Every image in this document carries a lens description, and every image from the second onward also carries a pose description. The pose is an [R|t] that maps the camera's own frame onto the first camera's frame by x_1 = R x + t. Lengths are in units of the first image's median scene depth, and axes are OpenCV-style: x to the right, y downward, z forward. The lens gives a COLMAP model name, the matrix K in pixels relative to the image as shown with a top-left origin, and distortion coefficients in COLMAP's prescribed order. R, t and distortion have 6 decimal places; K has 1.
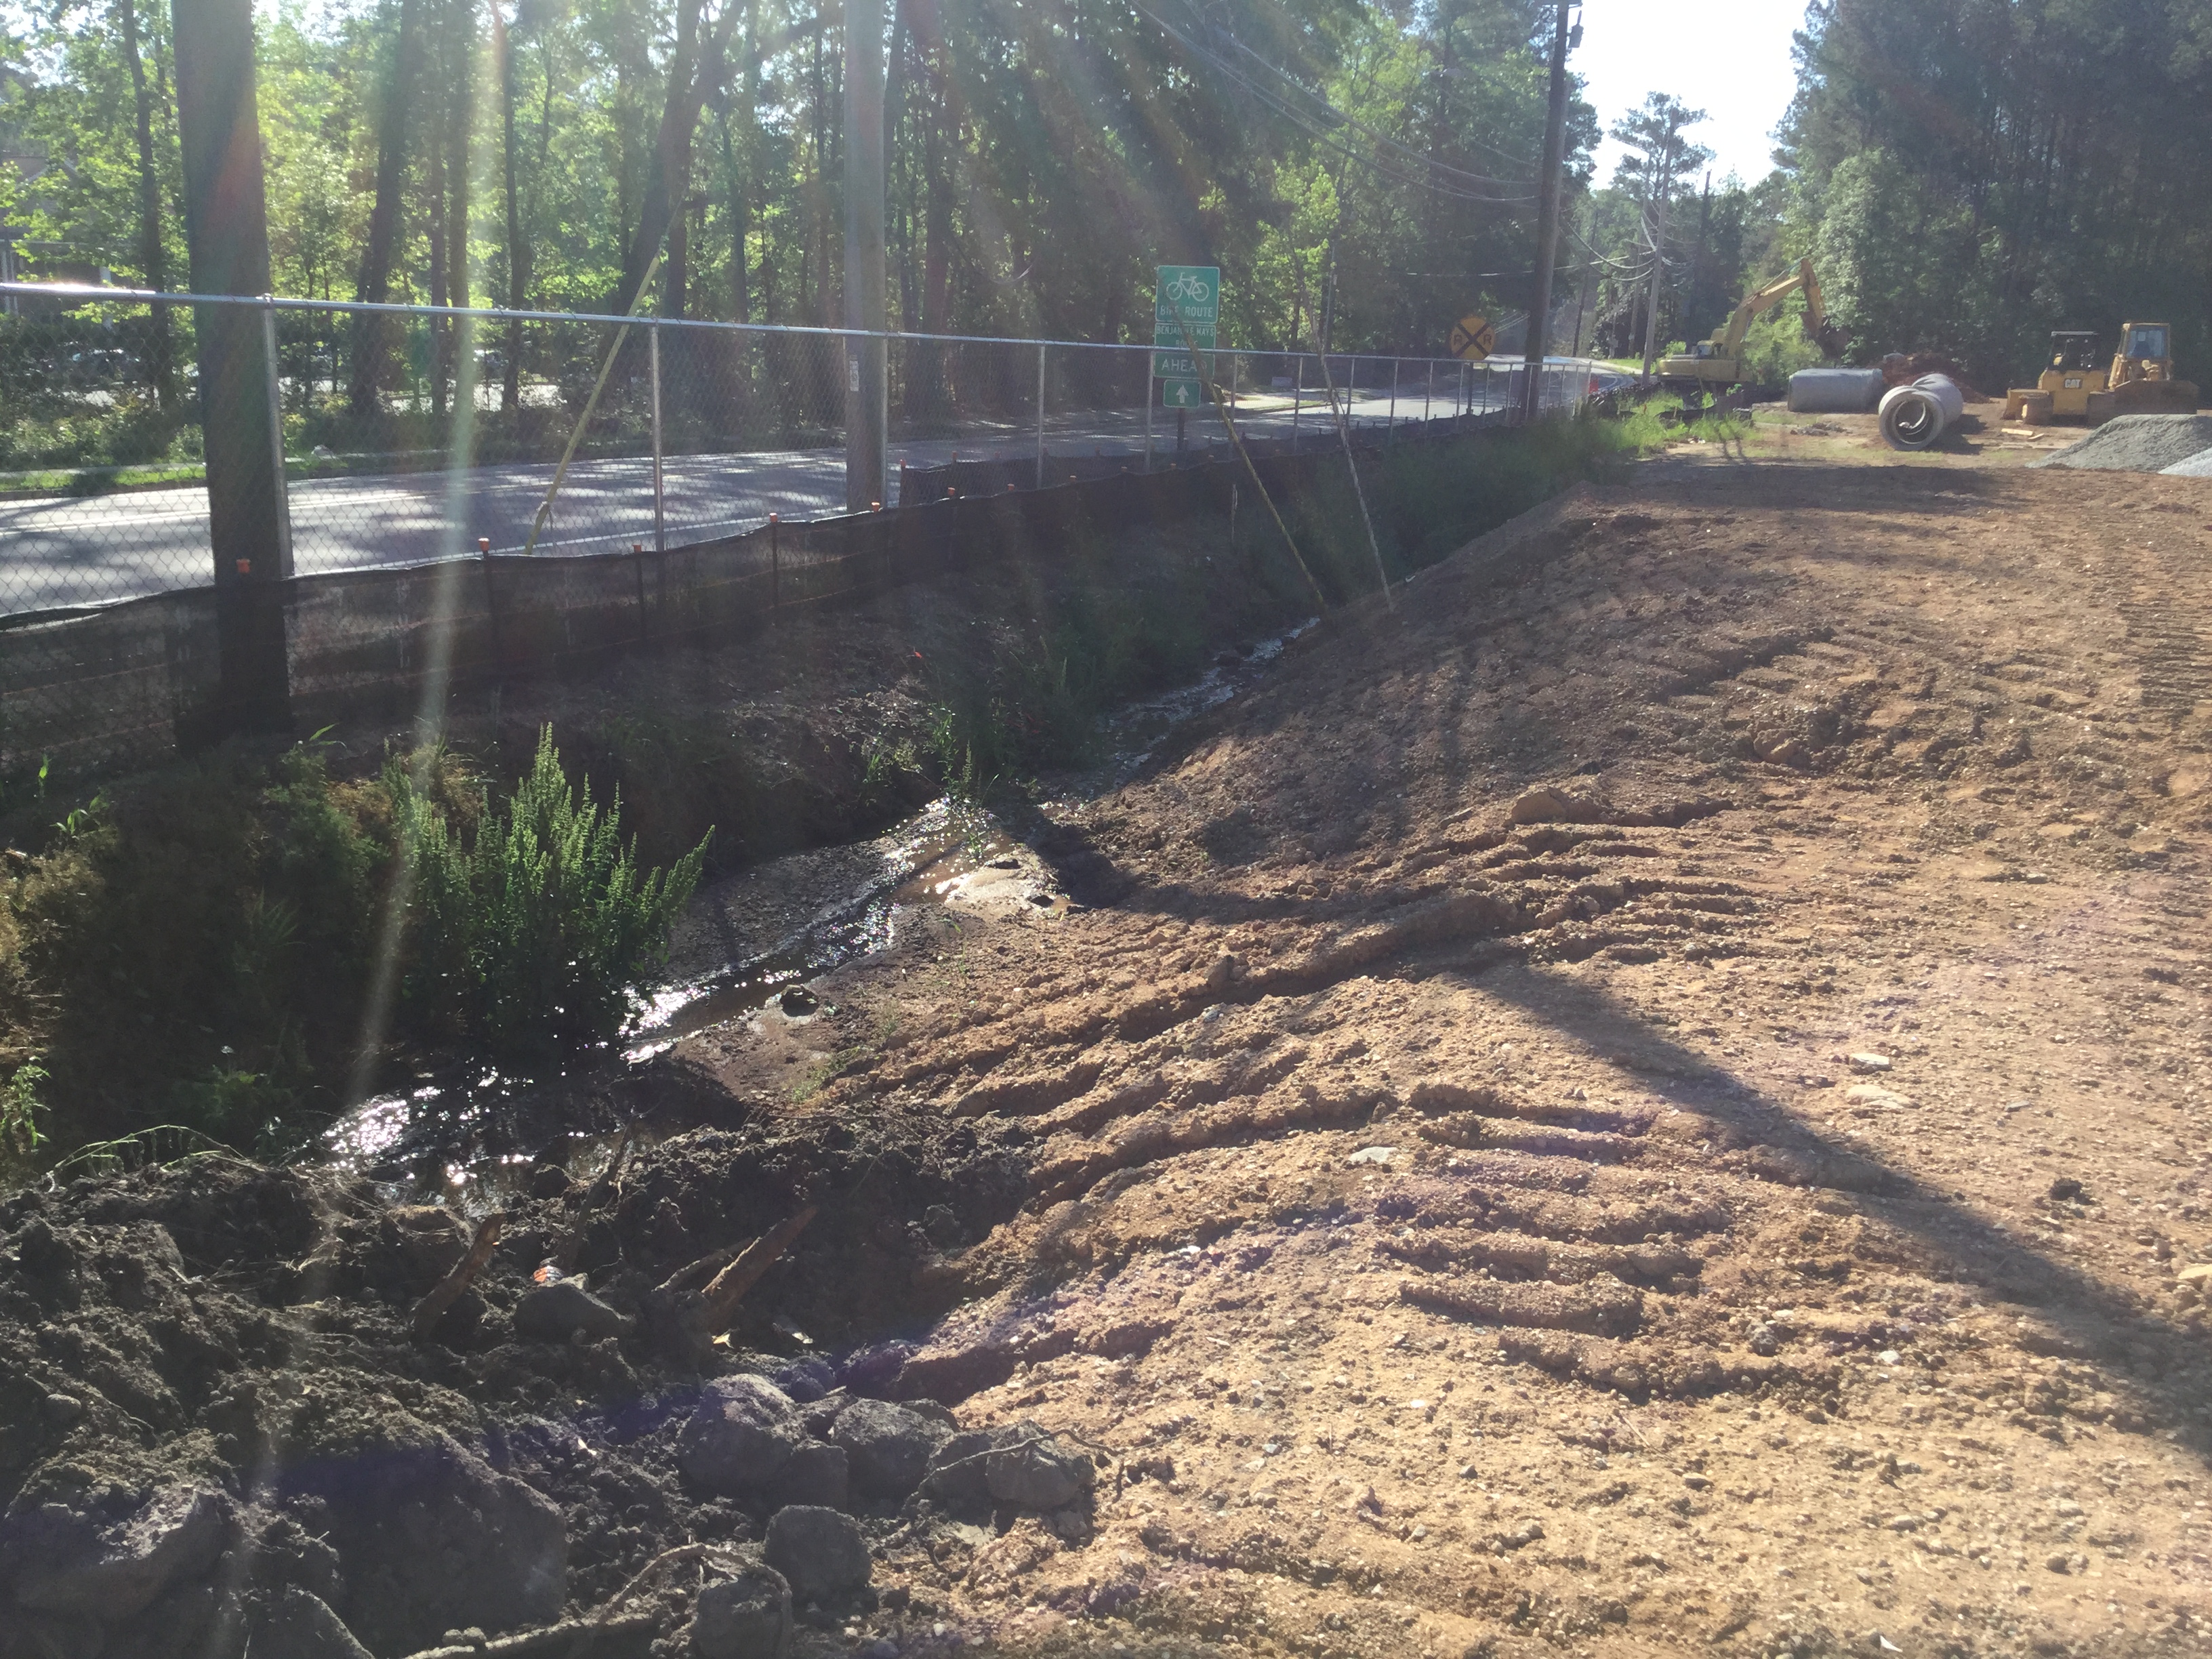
lens RADIAL K [[2049.0, 0, 1058.4], [0, 2049.0, 830.8], [0, 0, 1]] dist [0.179110, -0.286728]
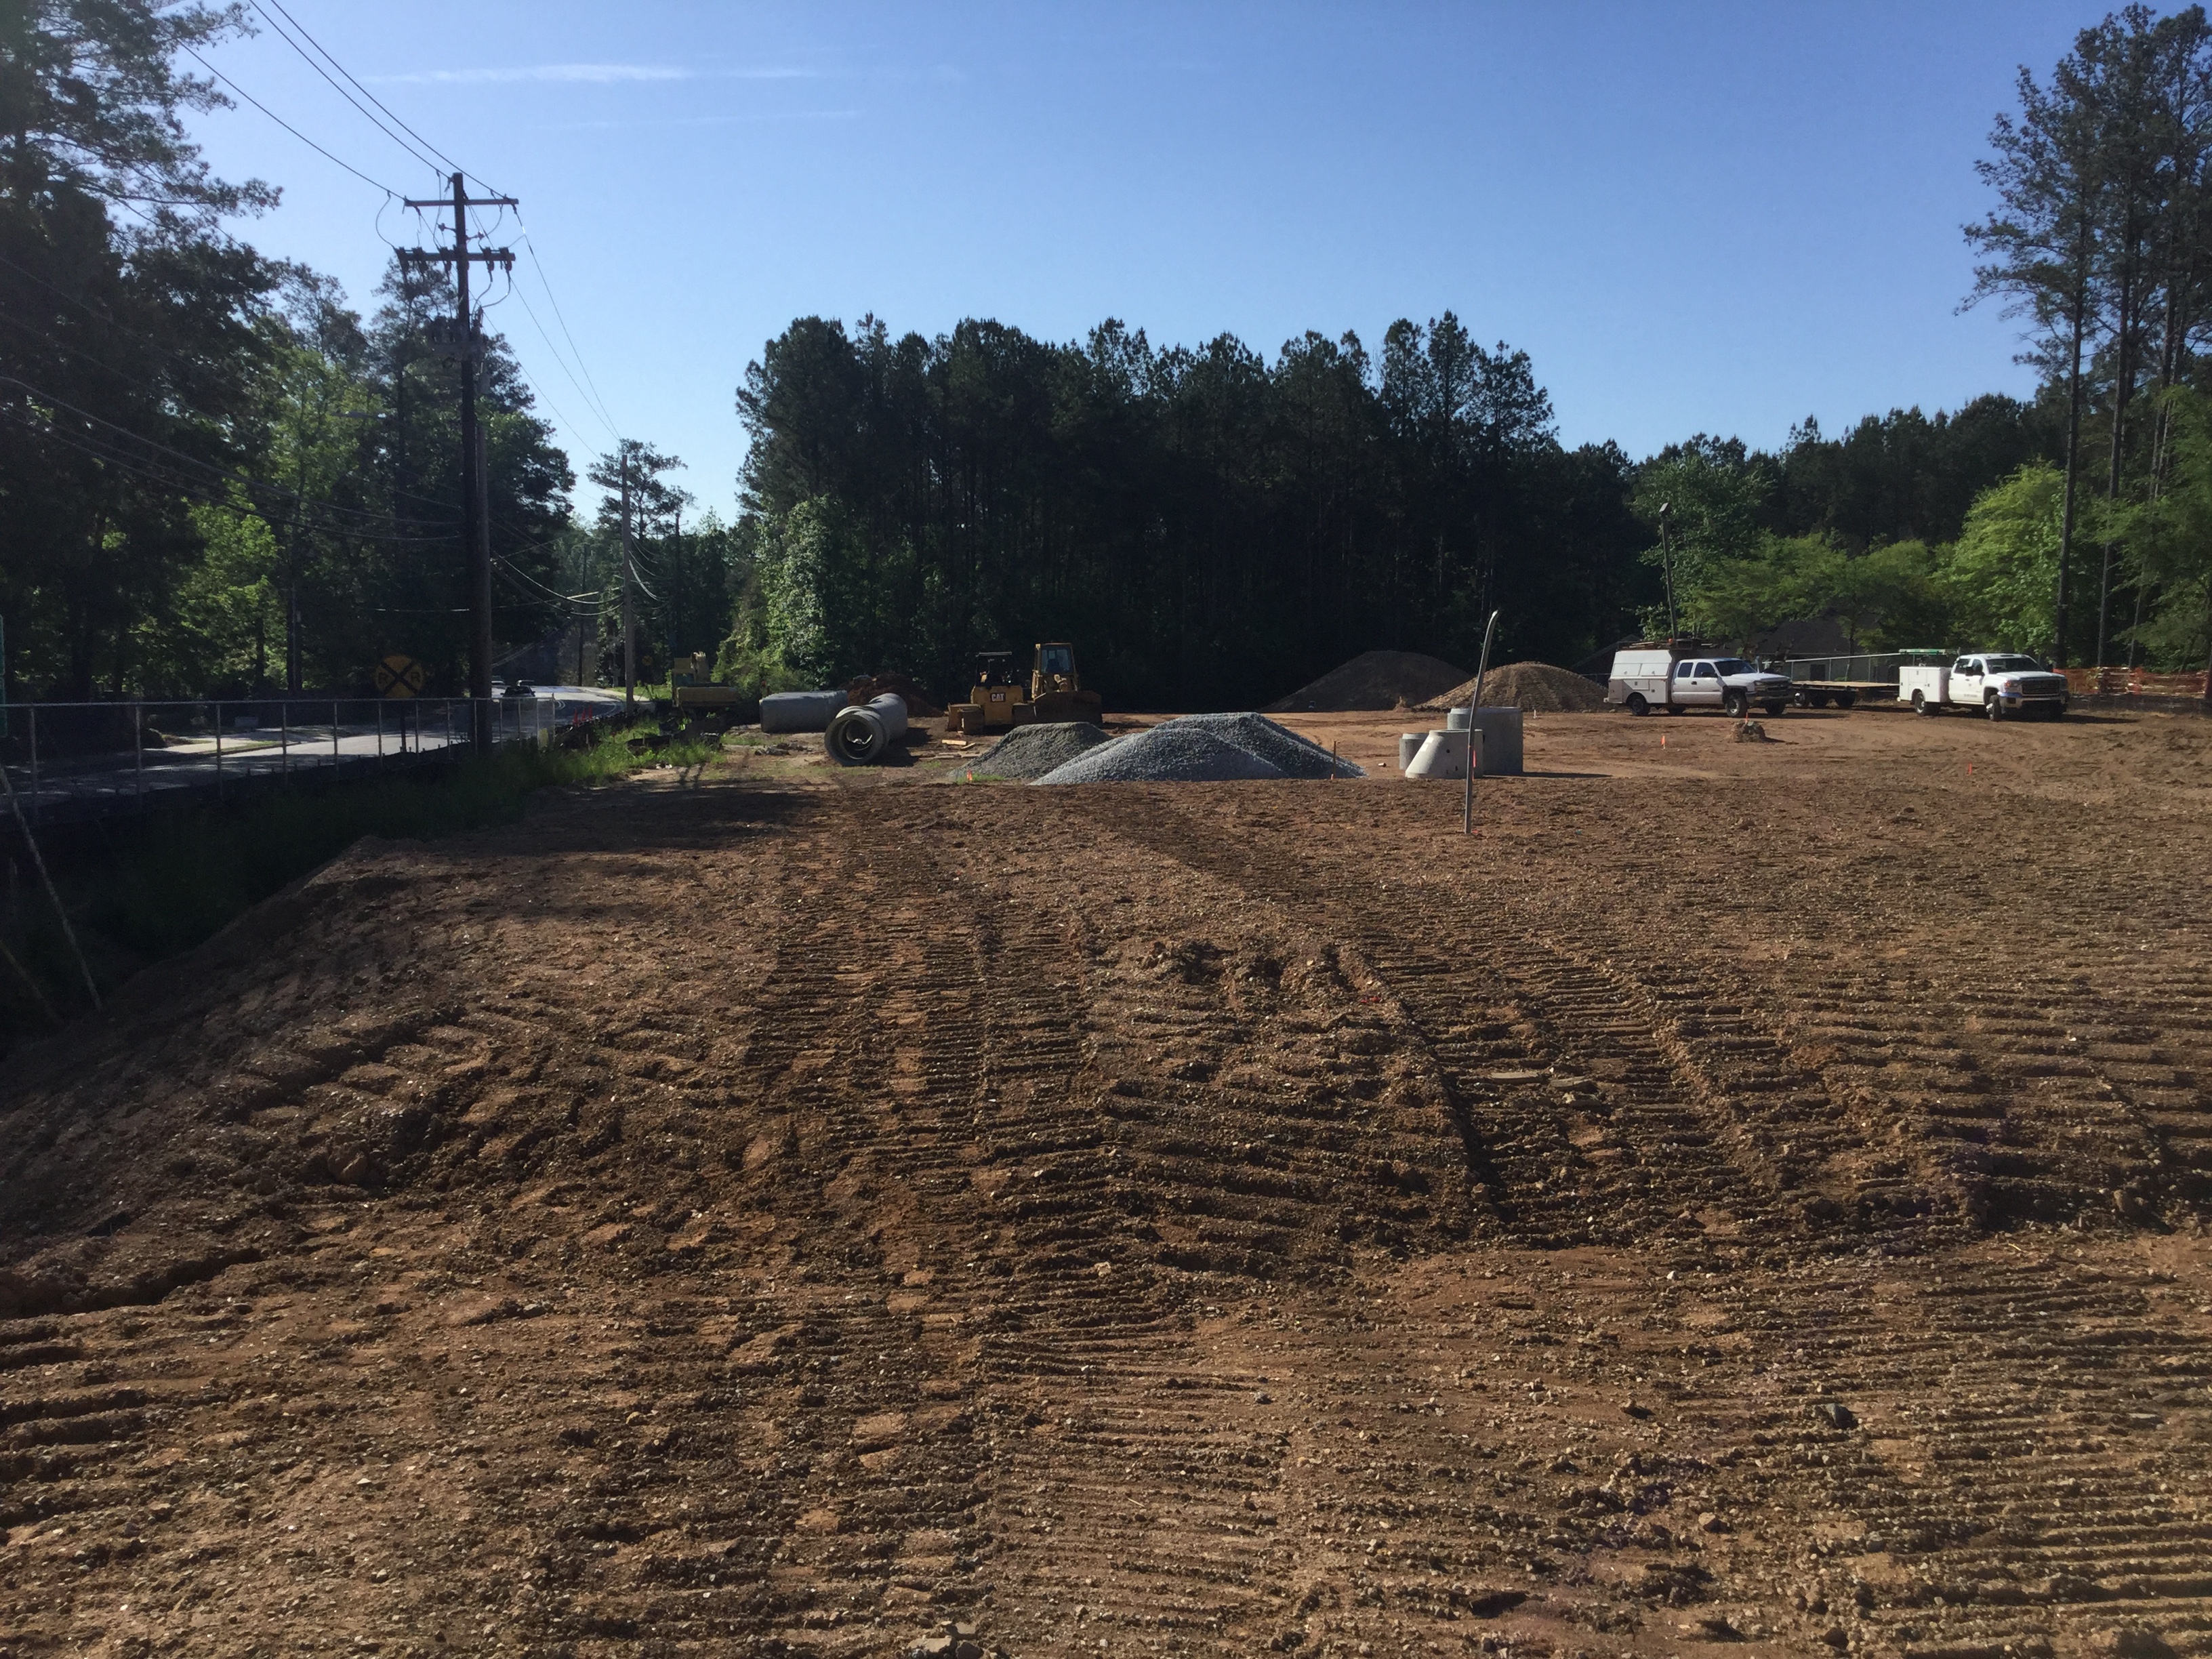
lens RADIAL K [[2049.0, 0, 1058.4], [0, 2049.0, 830.8], [0, 0, 1]] dist [0.179110, -0.286728]
pose [[0.905010, -0.073472, 0.418998, 0.242067], [0.135999, 0.983251, -0.121335, -0.029087], [-0.403065, 0.166793, 0.899844, 0.079502]]
